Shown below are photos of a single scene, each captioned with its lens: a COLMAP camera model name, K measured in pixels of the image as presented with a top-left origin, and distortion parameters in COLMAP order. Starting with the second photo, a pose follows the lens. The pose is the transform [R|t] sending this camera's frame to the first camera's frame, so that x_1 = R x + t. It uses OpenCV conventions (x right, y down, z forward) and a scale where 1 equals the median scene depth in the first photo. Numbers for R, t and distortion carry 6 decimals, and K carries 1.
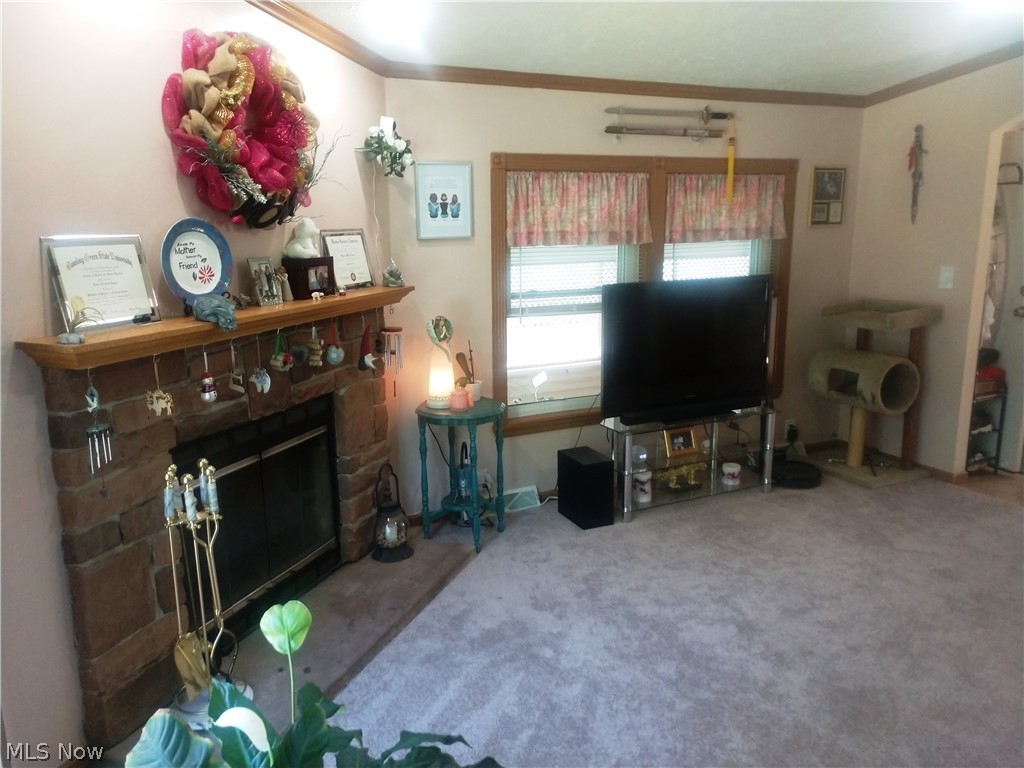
lens RADIAL K [[782.3, 0, 512.5], [0, 782.3, 386.3], [0, 0, 1]] dist [0.019944, 0.008664]
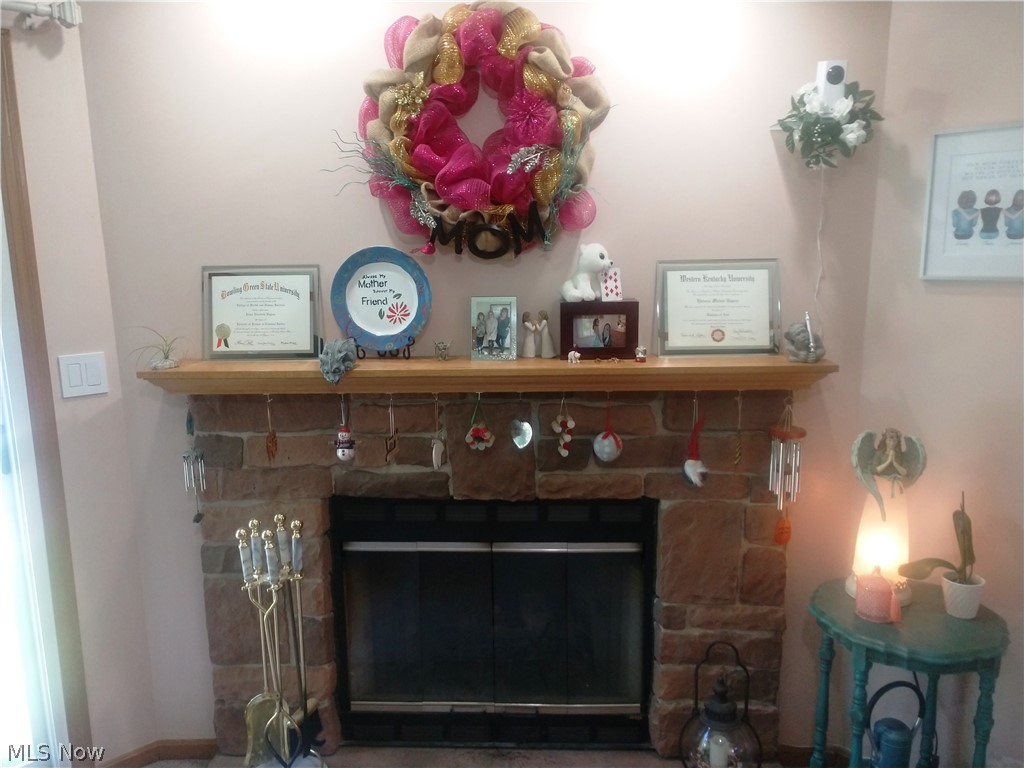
lens RADIAL K [[782.3, 0, 512.0], [0, 782.3, 379.6], [0, 0, 1]] dist [0.019944, 0.008664]
pose [[0.316467, 0.179045, -0.931553, 0.380973], [-0.187223, 0.974498, 0.123696, -0.172924], [0.929944, 0.135262, 0.341918, 0.726091]]
